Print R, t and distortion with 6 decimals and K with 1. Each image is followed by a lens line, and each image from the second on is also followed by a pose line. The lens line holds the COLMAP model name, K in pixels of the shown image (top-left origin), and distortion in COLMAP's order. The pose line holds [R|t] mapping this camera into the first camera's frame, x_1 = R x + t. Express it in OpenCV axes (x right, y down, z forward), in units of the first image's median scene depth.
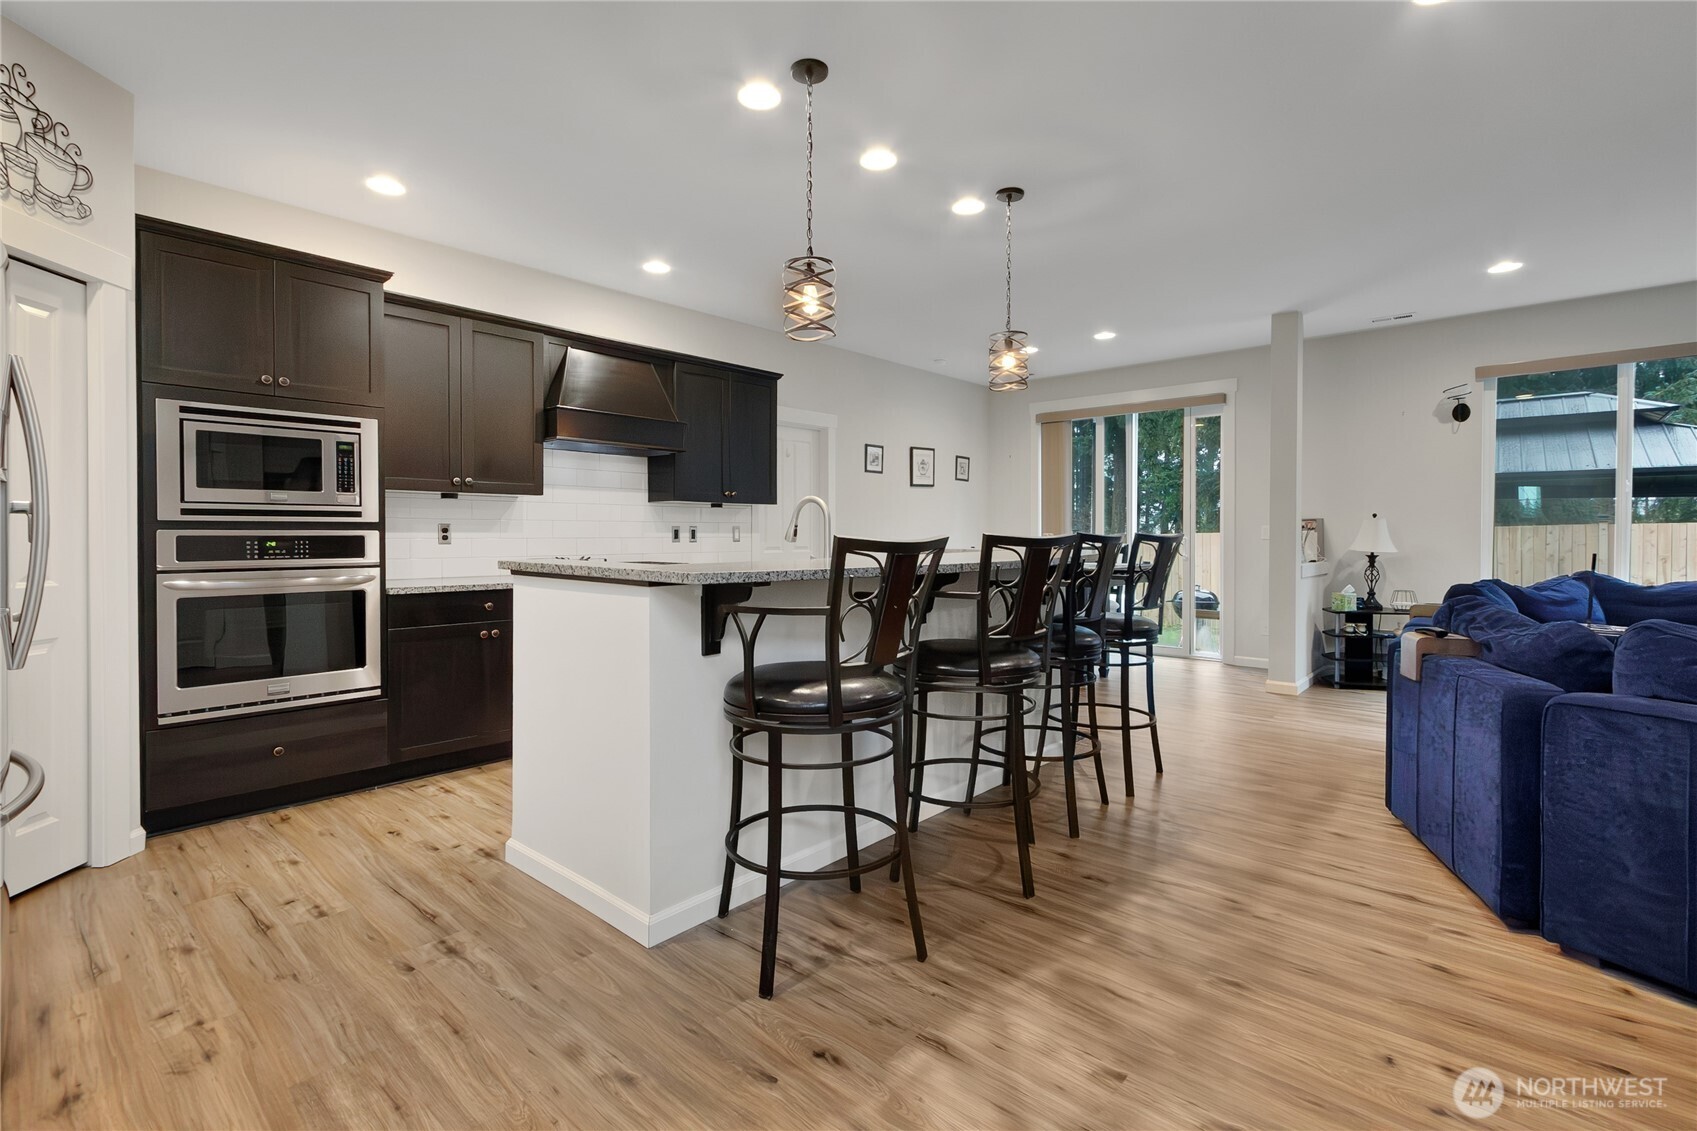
lens RADIAL K [[766.9, 0, 823.7], [0, 766.9, 541.2], [0, 0, 1]] dist [0.003700, -0.002647]
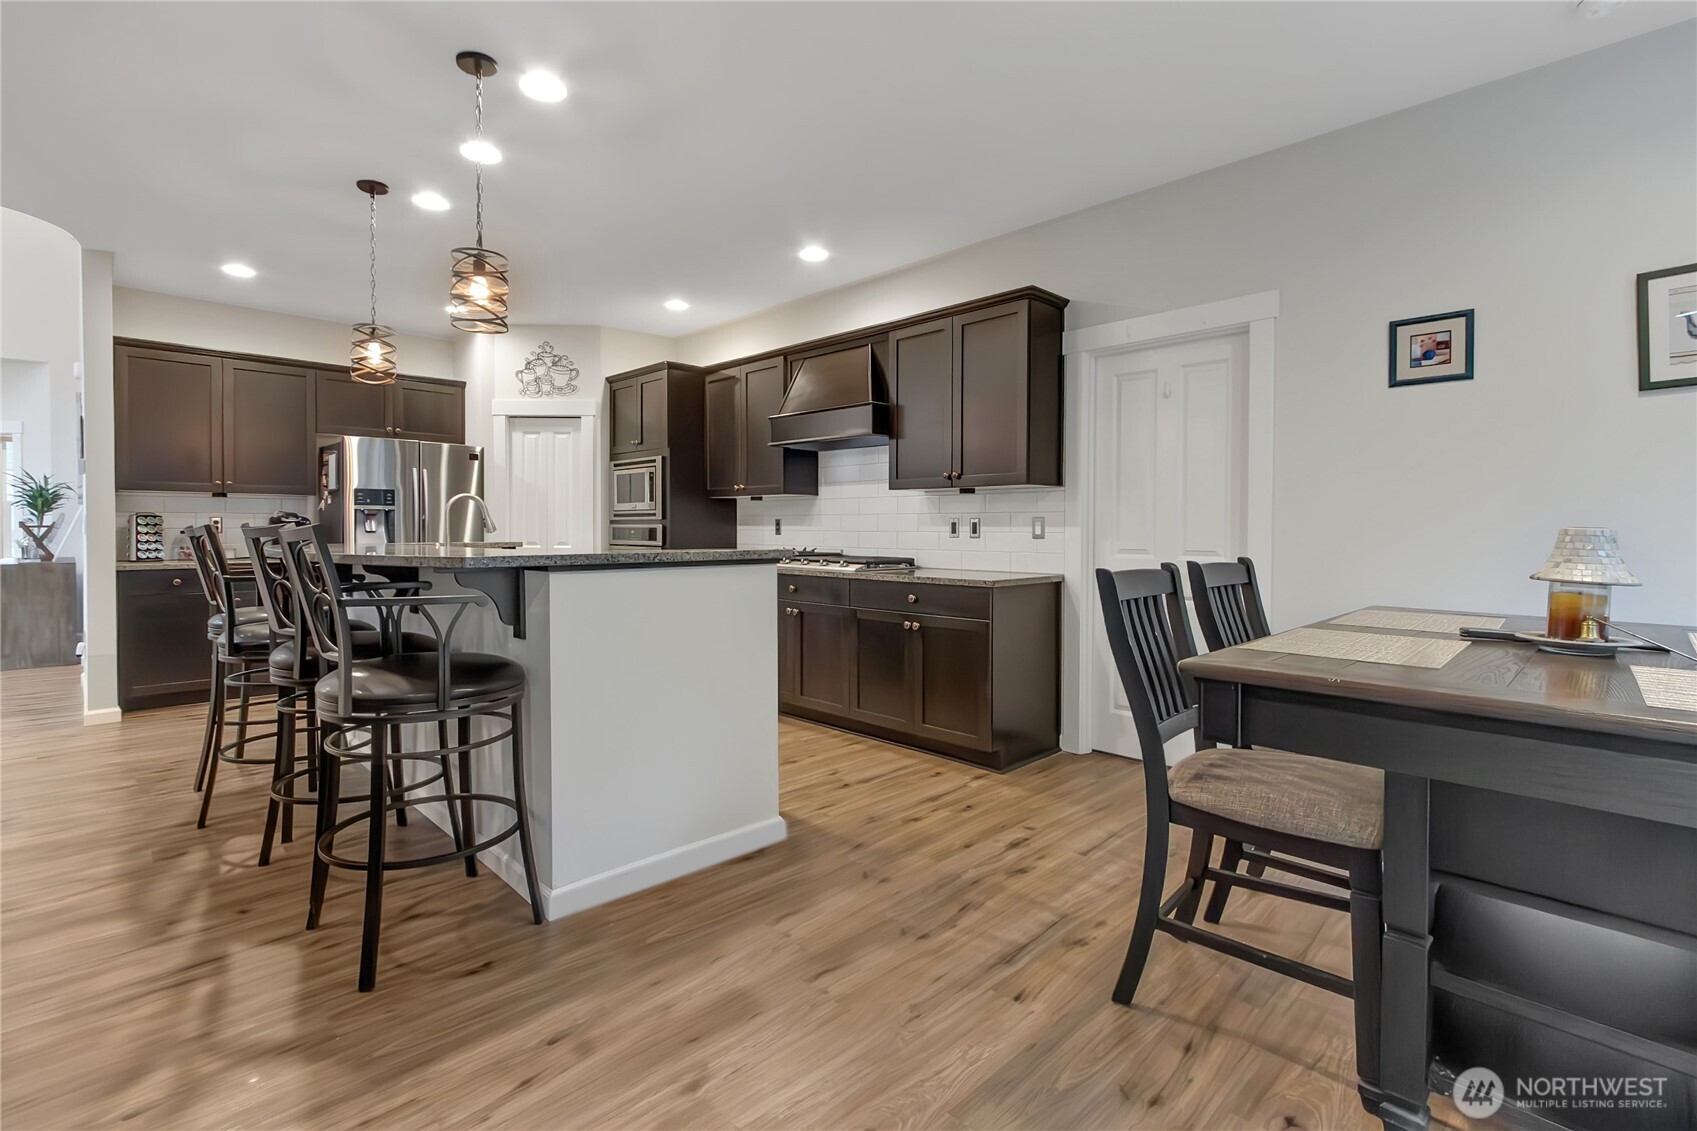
lens RADIAL K [[766.9, 0, 871.2], [0, 766.9, 539.3], [0, 0, 1]] dist [0.003700, -0.002647]
pose [[-0.016566, 0.014080, -0.999764, 0.858920], [-0.013970, 0.999800, 0.014312, -0.009700], [0.999765, 0.014204, -0.016366, 1.228773]]
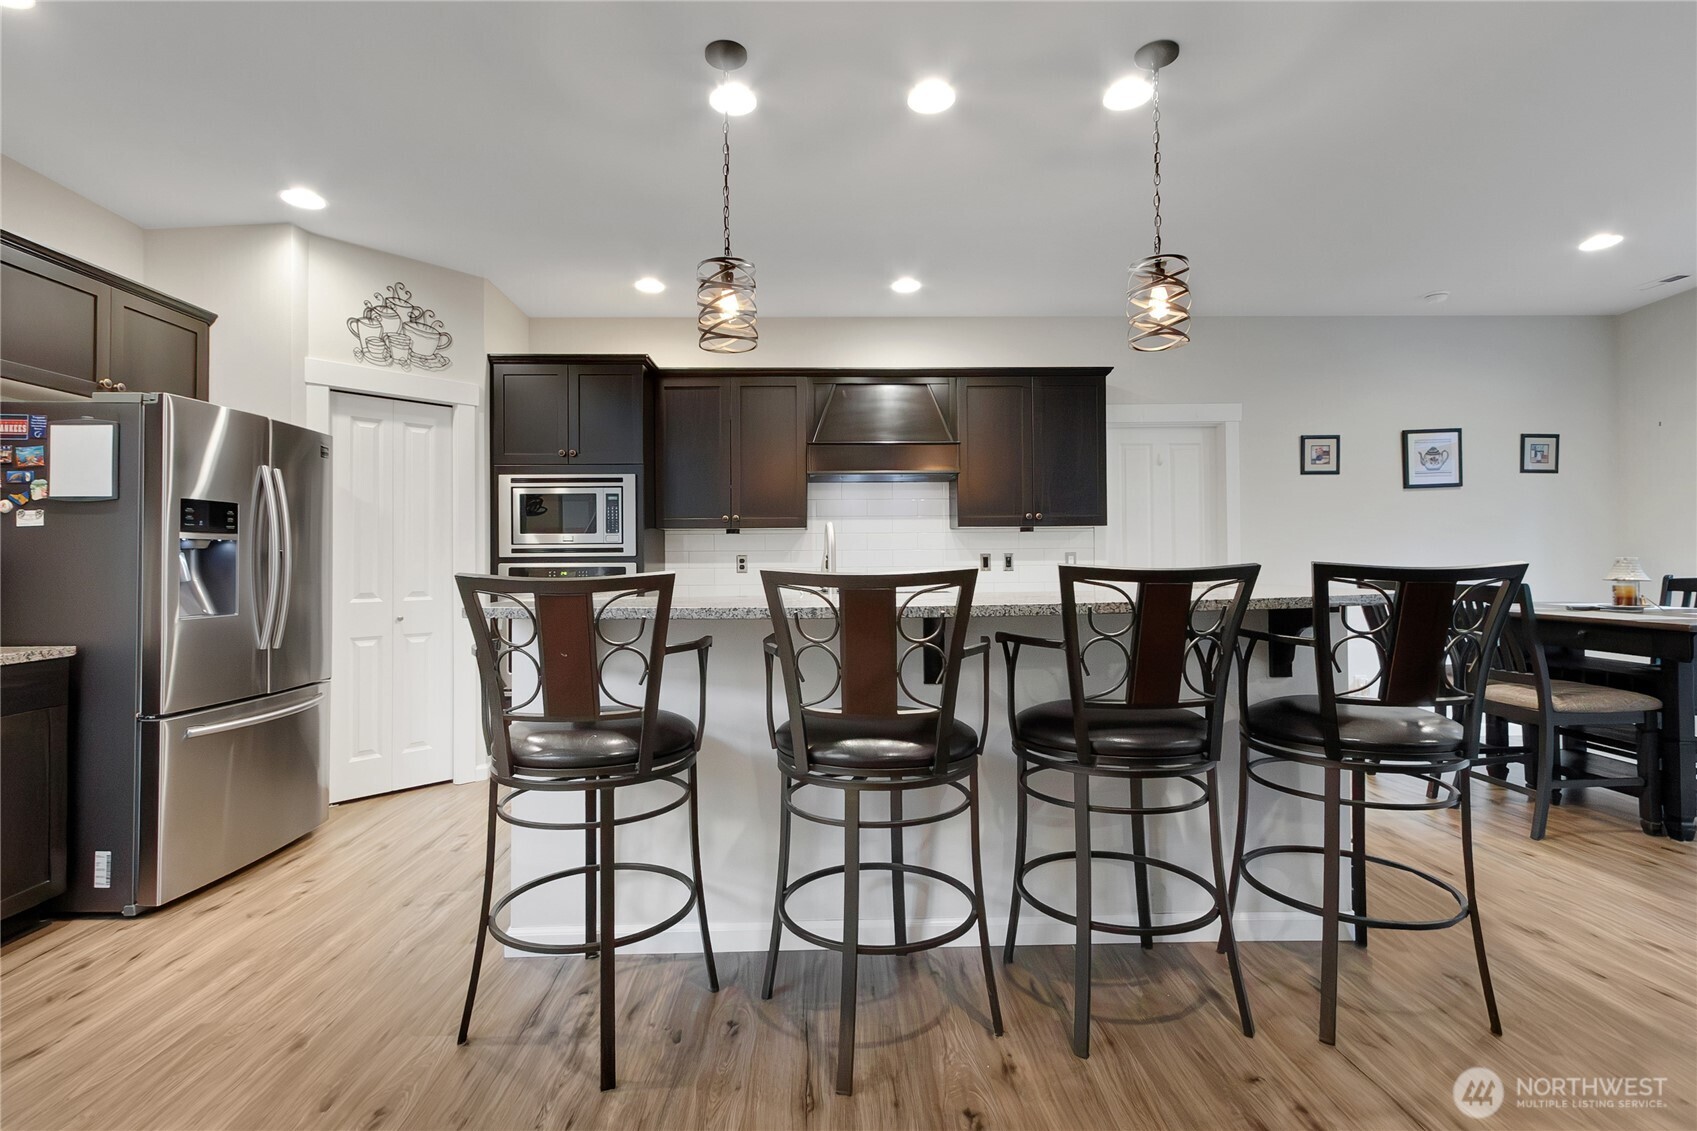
lens RADIAL K [[766.9, 0, 835.0], [0, 766.9, 550.7], [0, 0, 1]] dist [0.003700, -0.002647]
pose [[0.704887, -0.016247, -0.709134, 0.444875], [0.002028, 0.999780, -0.020890, -0.005454], [0.709317, 0.013288, 0.704764, 0.293402]]
